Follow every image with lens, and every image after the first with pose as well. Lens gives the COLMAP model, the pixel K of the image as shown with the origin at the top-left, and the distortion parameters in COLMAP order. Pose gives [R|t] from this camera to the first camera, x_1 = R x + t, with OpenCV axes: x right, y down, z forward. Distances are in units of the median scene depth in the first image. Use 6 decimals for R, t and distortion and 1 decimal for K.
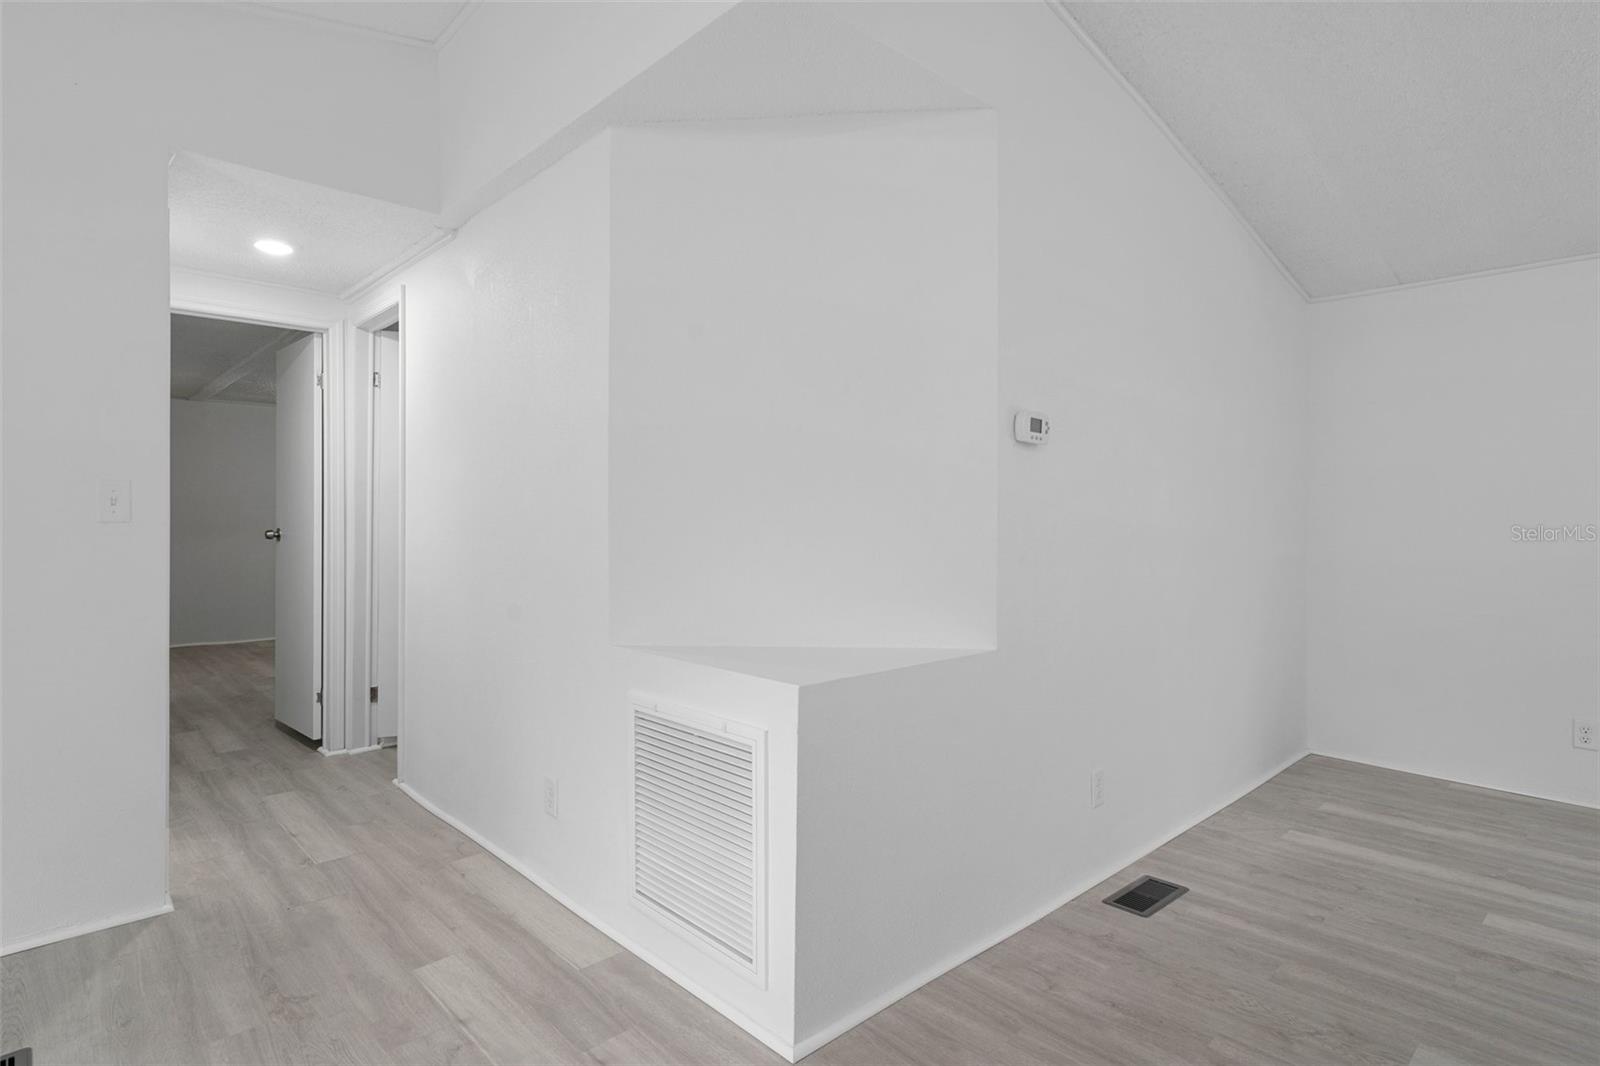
lens RADIAL K [[826.0, 0, 800.0], [0, 826.0, 533.0], [0, 0, 1]] dist [0.004055, 0.001074]
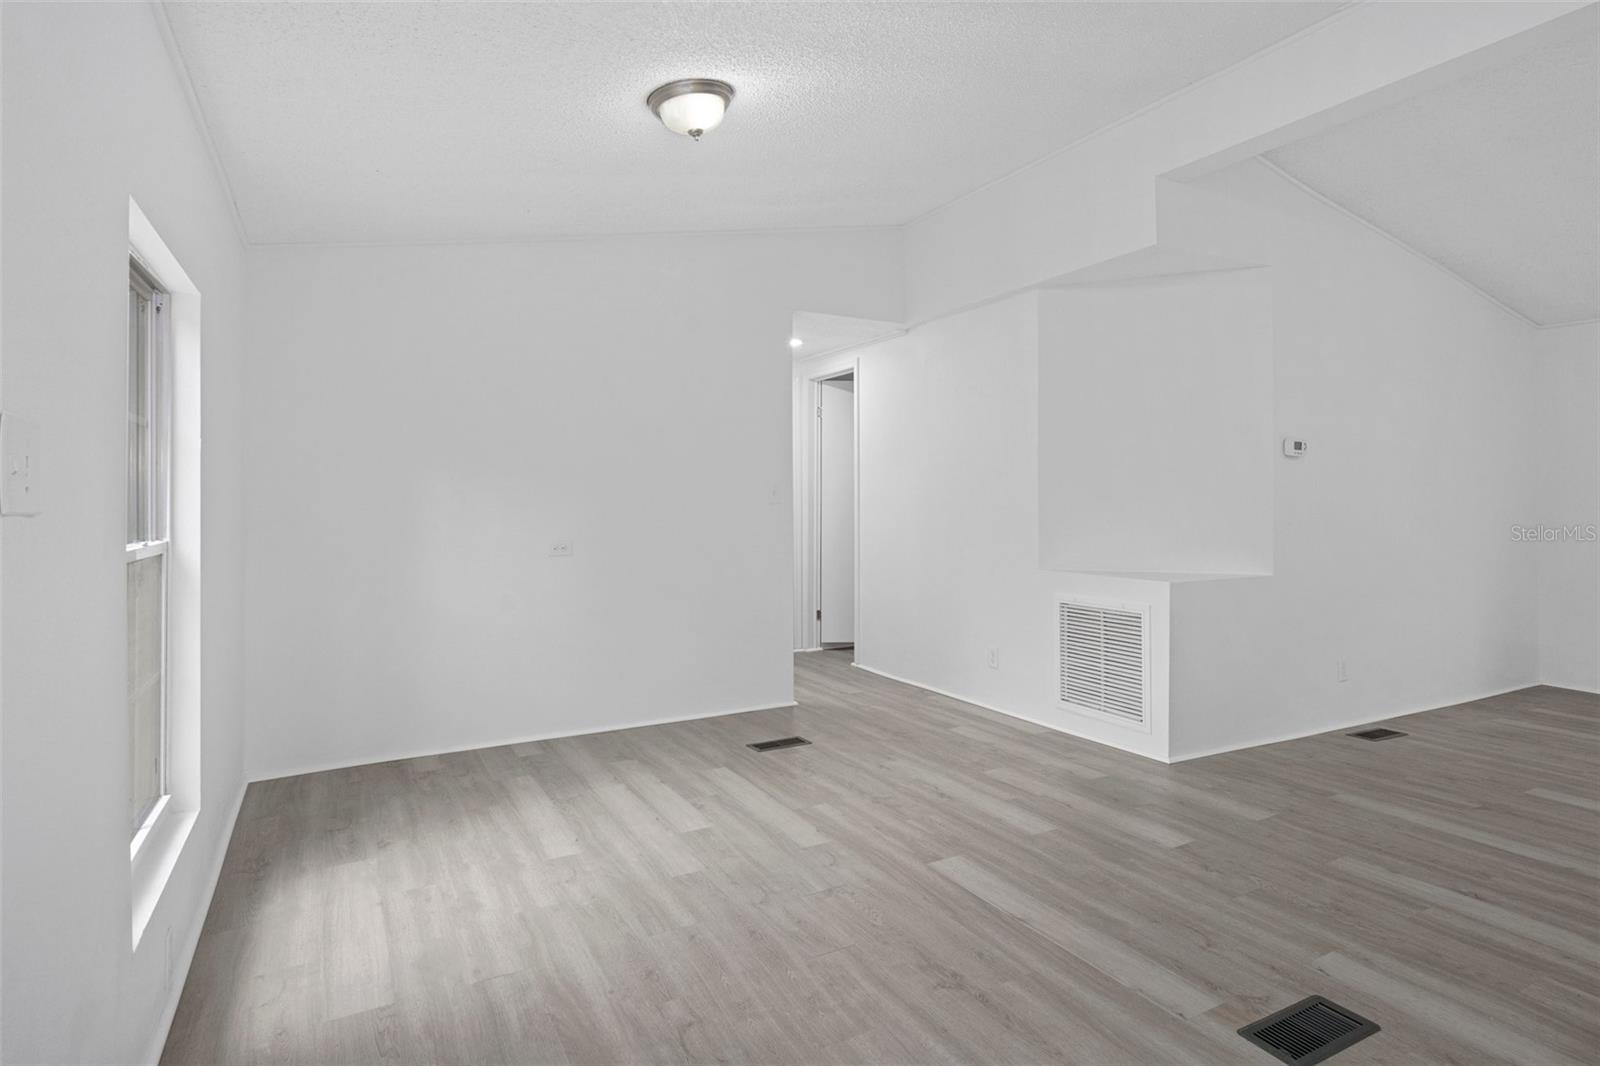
lens RADIAL K [[833.0, 0, 797.2], [0, 833.0, 499.2], [0, 0, 1]] dist [-0.000903, 0.002334]
pose [[0.967513, -0.003195, -0.252799, -0.259132], [-0.001982, 0.999794, -0.020222, 0.017171], [0.252812, 0.020067, 0.967307, -0.854650]]
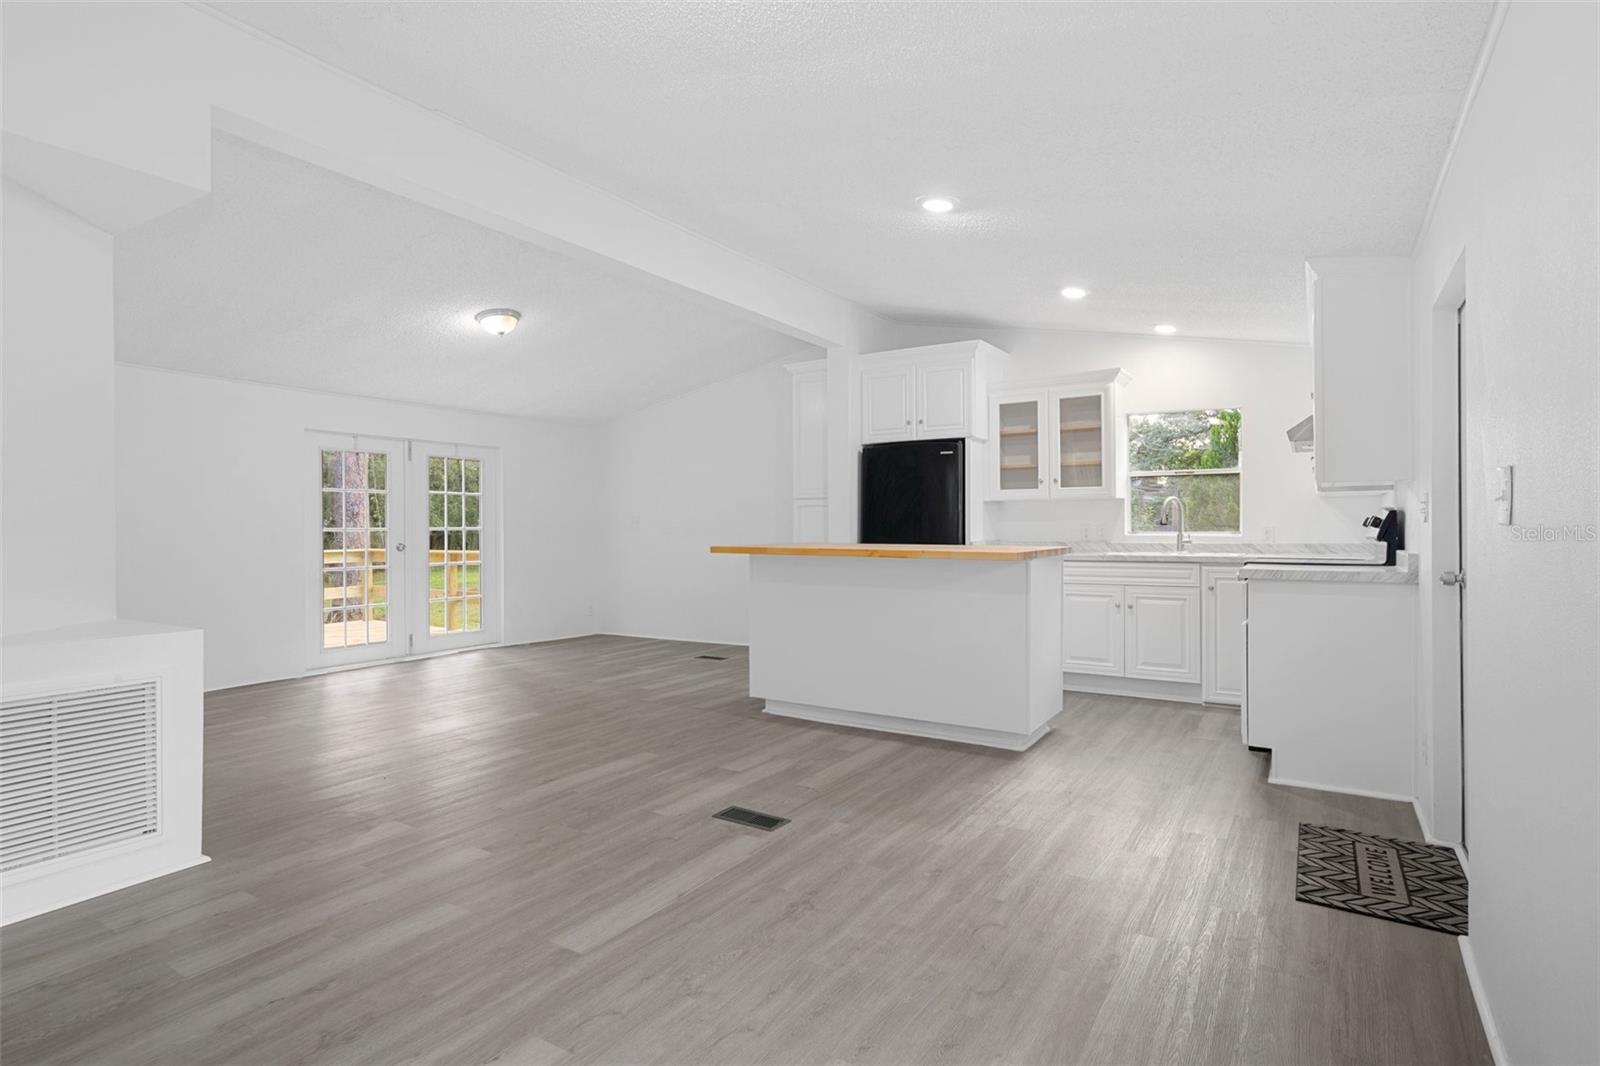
lens RADIAL K [[820.4, 0, 796.1], [0, 820.4, 528.3], [0, 0, 1]] dist [0.002106, 0.001089]
pose [[-0.244522, -0.001308, 0.969643, -1.253592], [0.018986, 0.999801, 0.006137, 0.003272], [-0.969458, 0.019910, -0.244449, 0.183450]]
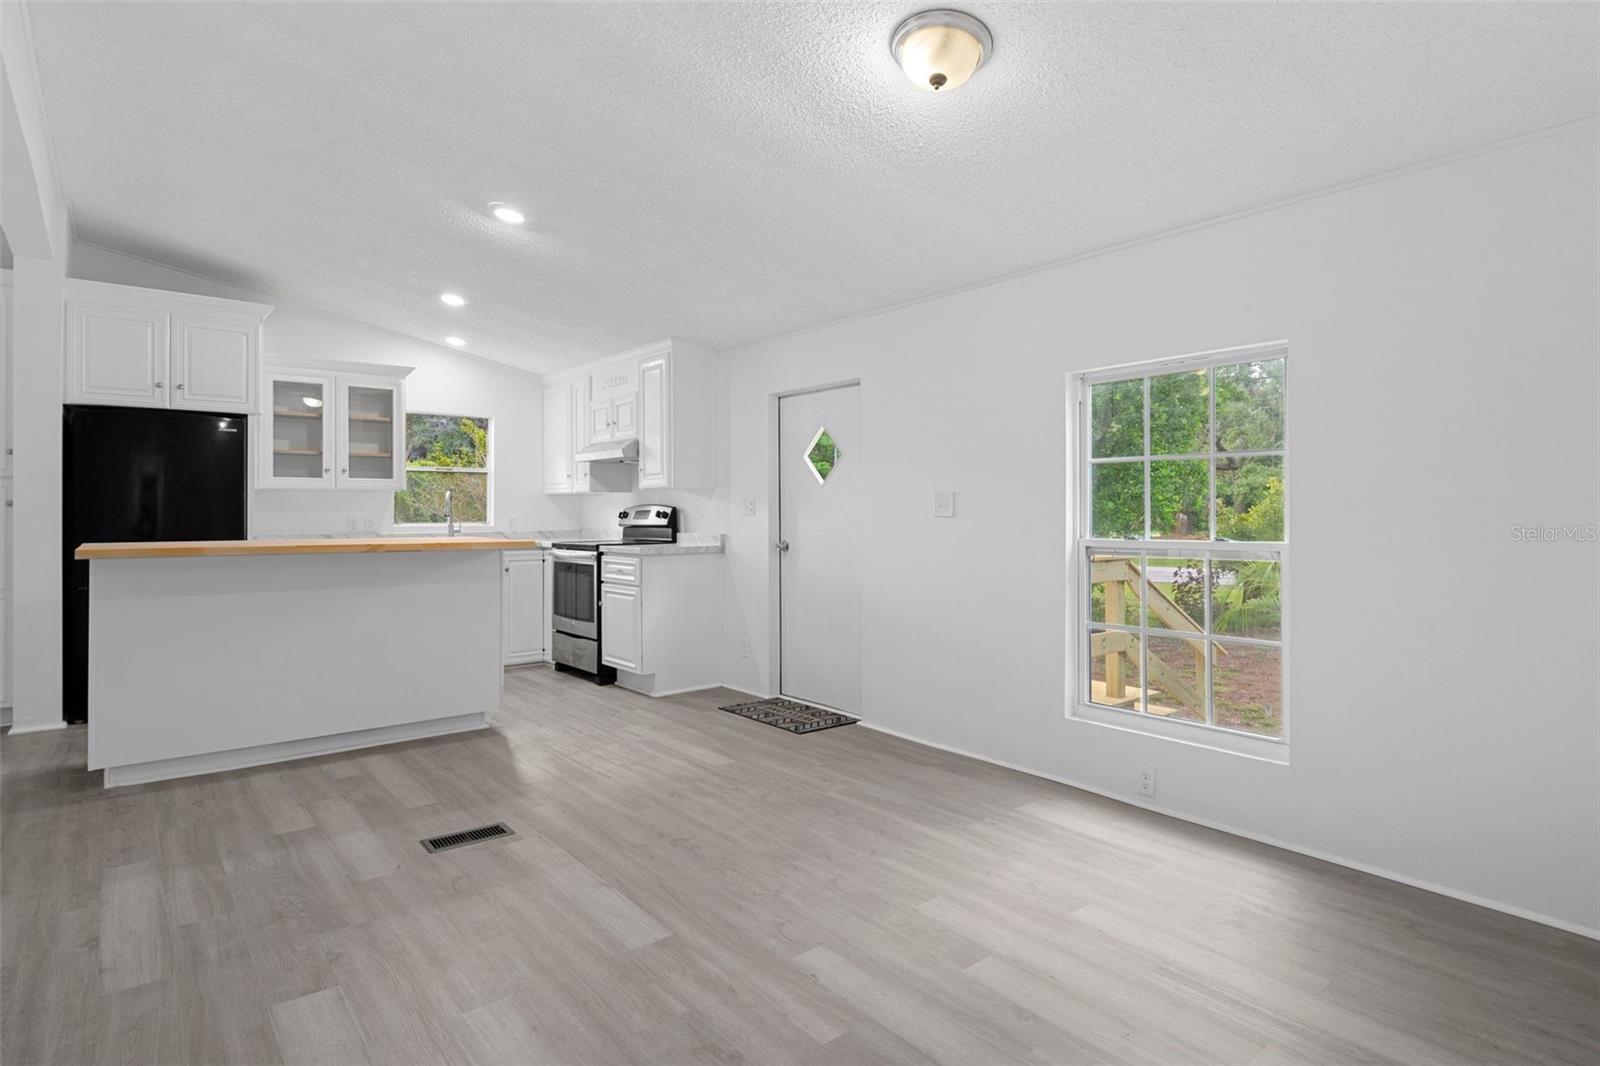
lens RADIAL K [[831.0, 0, 796.4], [0, 831.0, 507.1], [0, 0, 1]] dist [0.003466, 0.001426]
pose [[-0.997392, 0.003959, 0.072067, -0.564614], [0.004544, 0.999958, 0.007966, -0.017032], [-0.072032, 0.008273, -0.997368, 1.080245]]
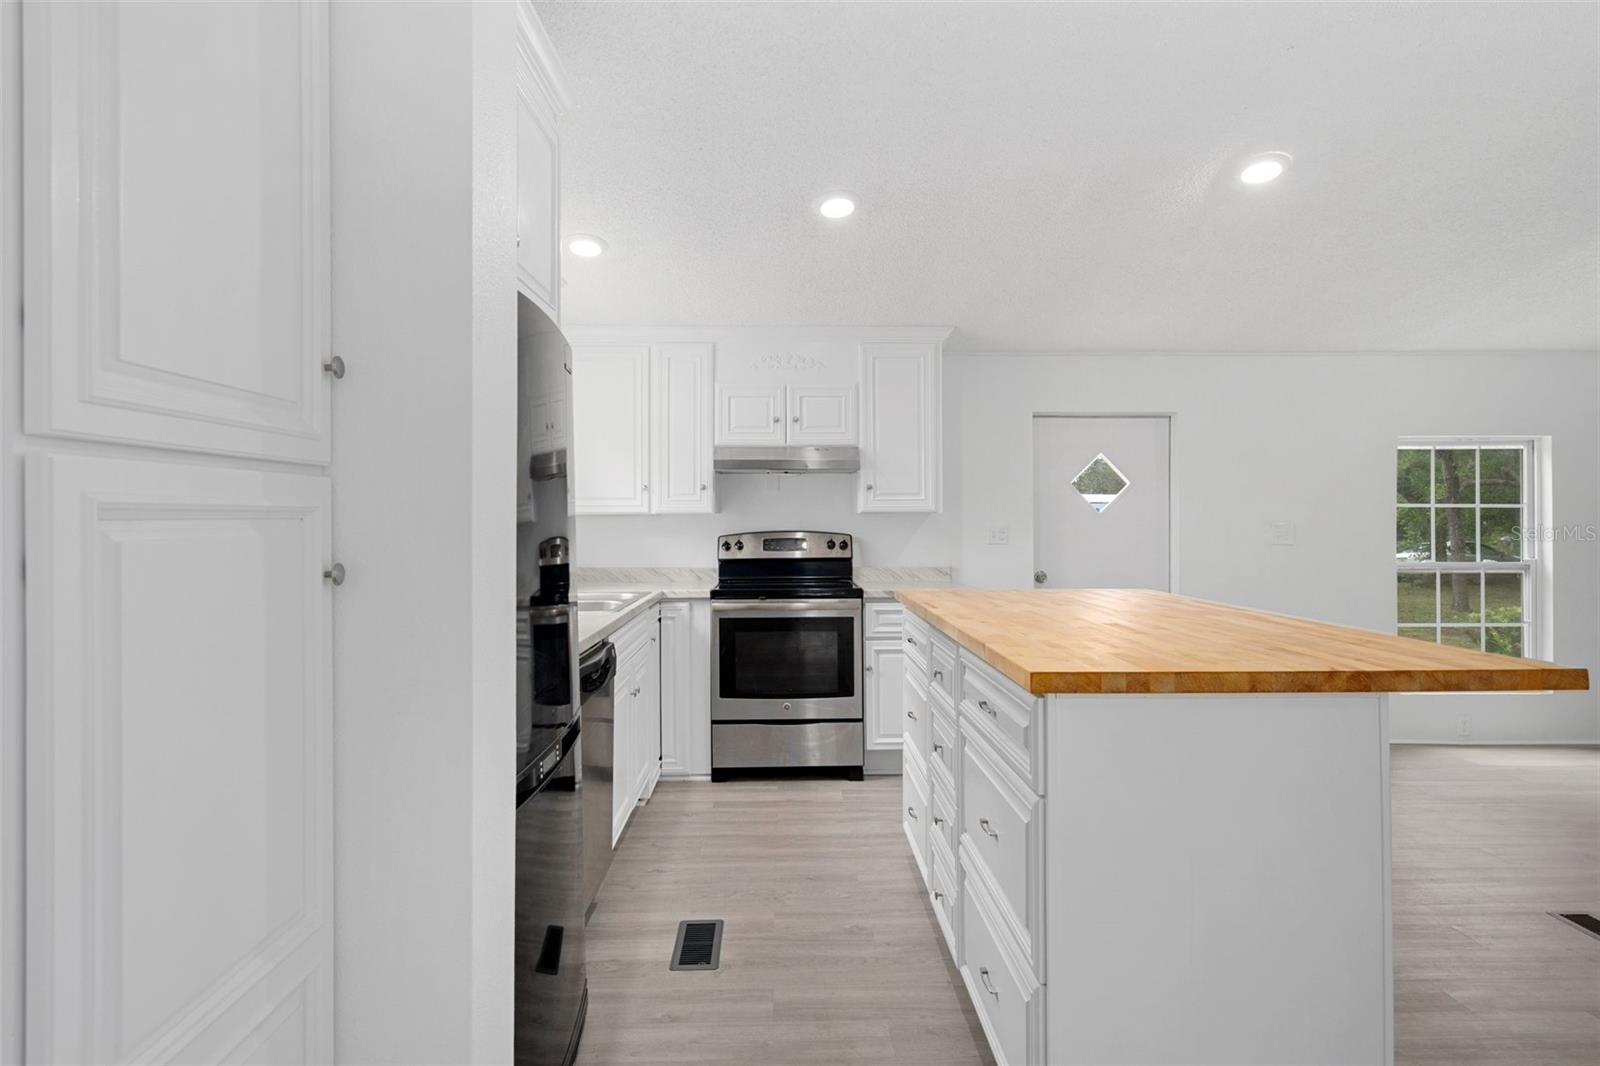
lens RADIAL K [[824.3, 0, 791.9], [0, 824.3, 524.3], [0, 0, 1]] dist [0.000808, 0.000729]
pose [[-0.678489, 0.007458, -0.734573, 1.402712], [-0.008609, 0.999799, 0.018102, -0.055347], [0.734560, 0.018606, -0.678288, -0.104464]]
